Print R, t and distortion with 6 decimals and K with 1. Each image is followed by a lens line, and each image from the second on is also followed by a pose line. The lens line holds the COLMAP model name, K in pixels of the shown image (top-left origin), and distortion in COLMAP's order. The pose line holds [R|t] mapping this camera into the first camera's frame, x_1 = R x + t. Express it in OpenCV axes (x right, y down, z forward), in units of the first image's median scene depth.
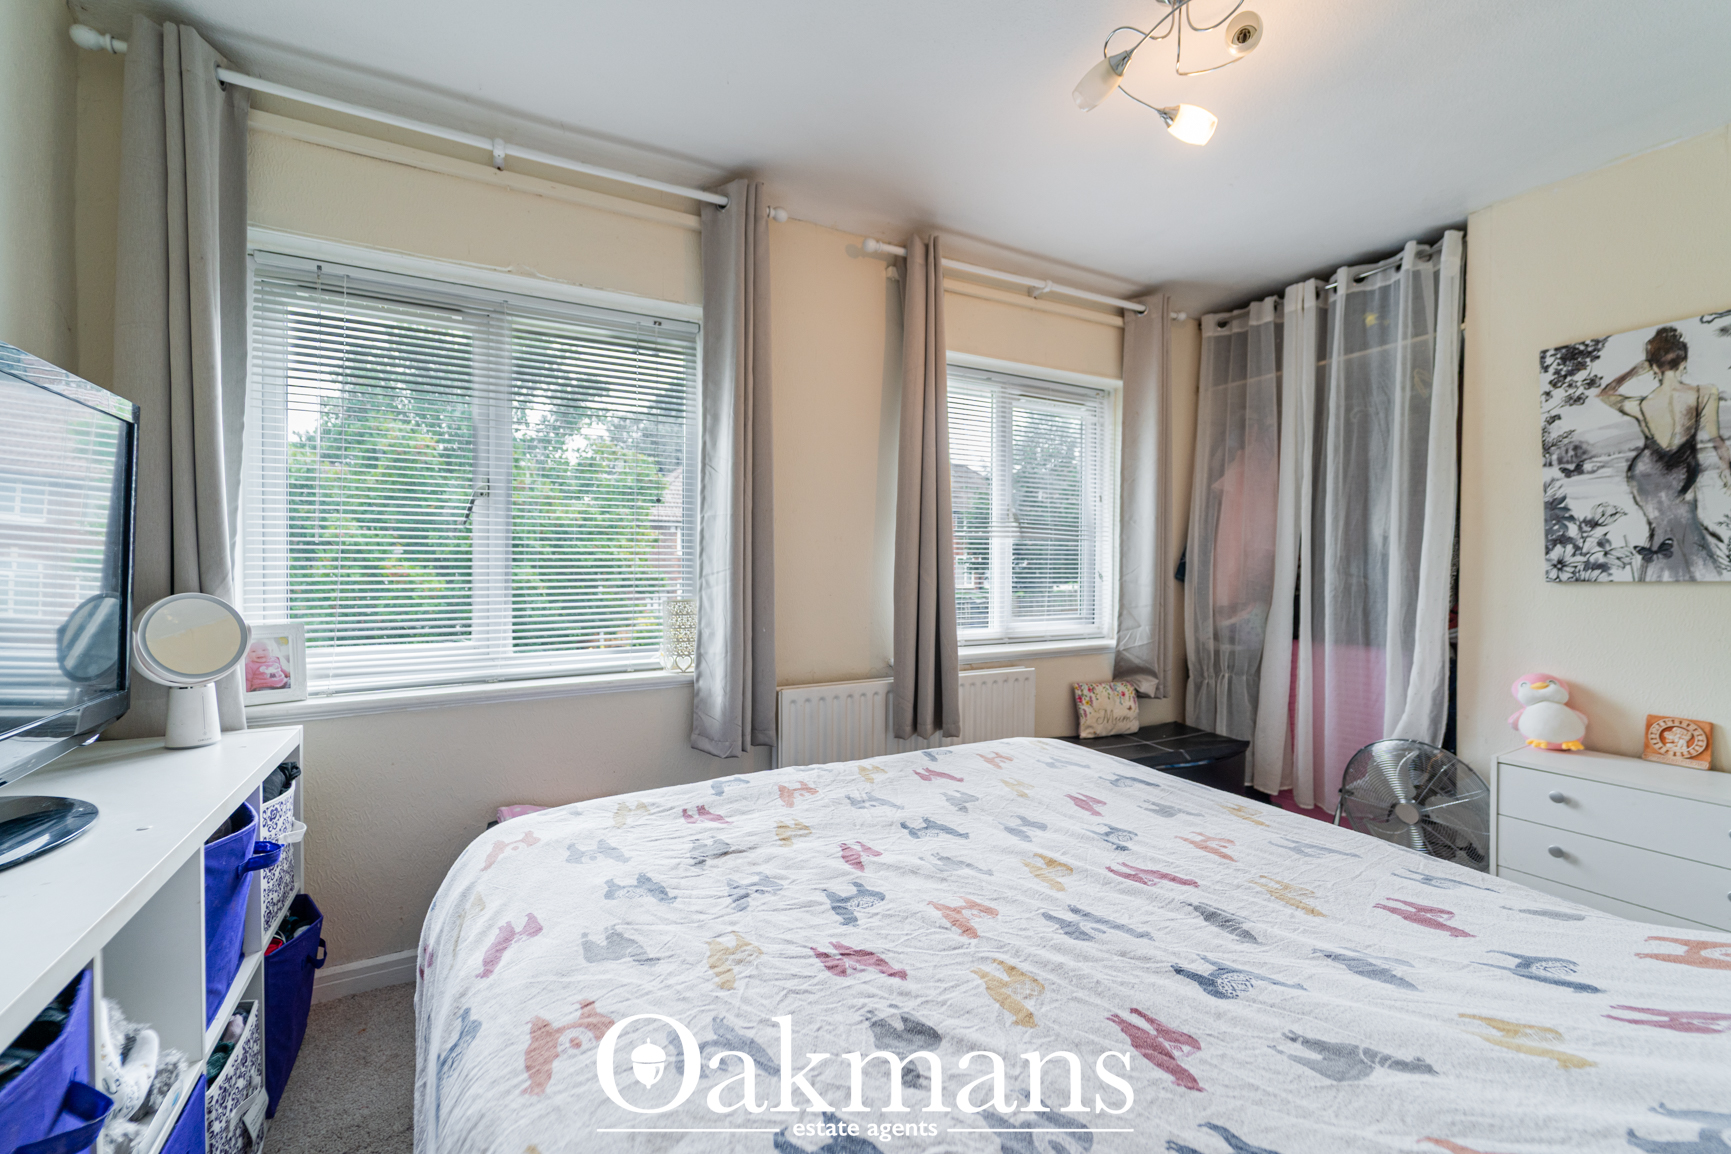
lens RADIAL K [[695.0, 0, 870.5], [0, 695.0, 573.0], [0, 0, 1]] dist [0.004256, -0.002796]
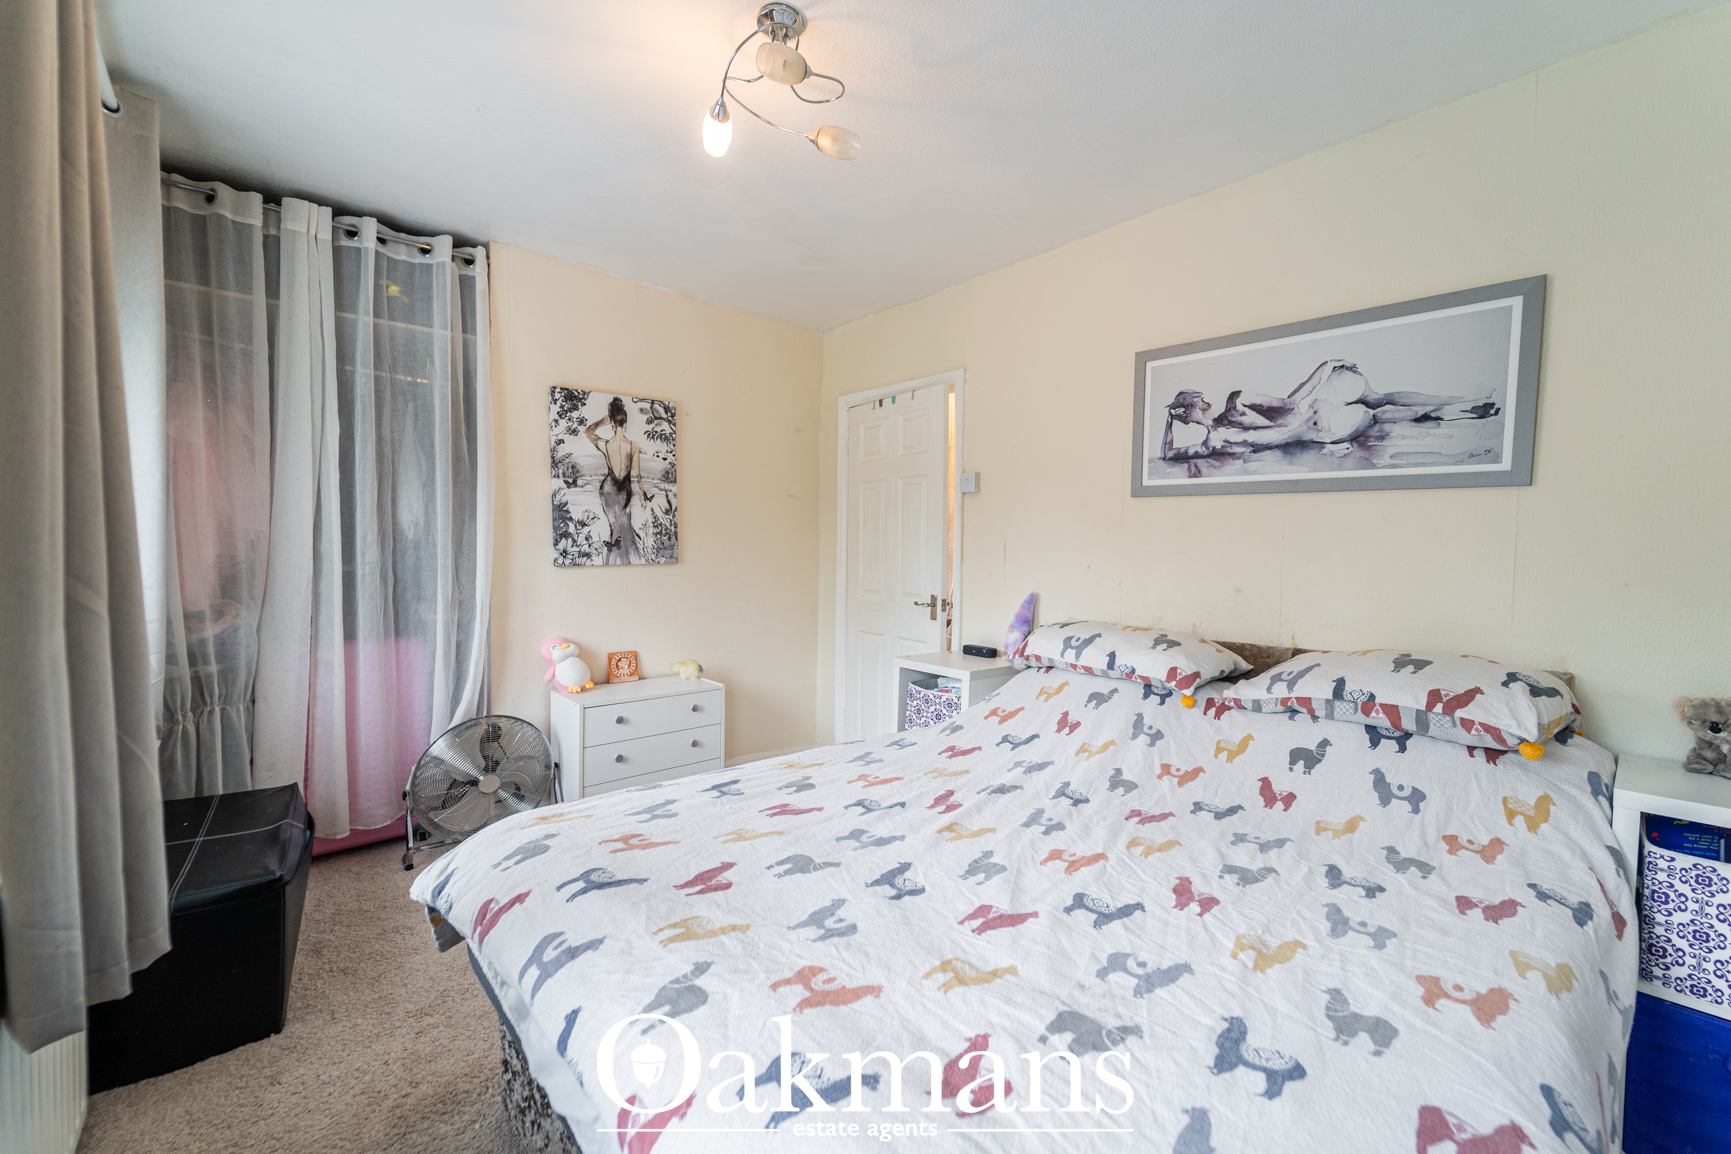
lens RADIAL K [[695.0, 0, 870.5], [0, 695.0, 573.0], [0, 0, 1]] dist [0.004256, -0.002796]
pose [[-0.206761, -0.038990, 0.977614, -0.475475], [-0.004799, 0.999234, 0.038838, -0.031854], [-0.978380, 0.003339, -0.206789, 0.780331]]
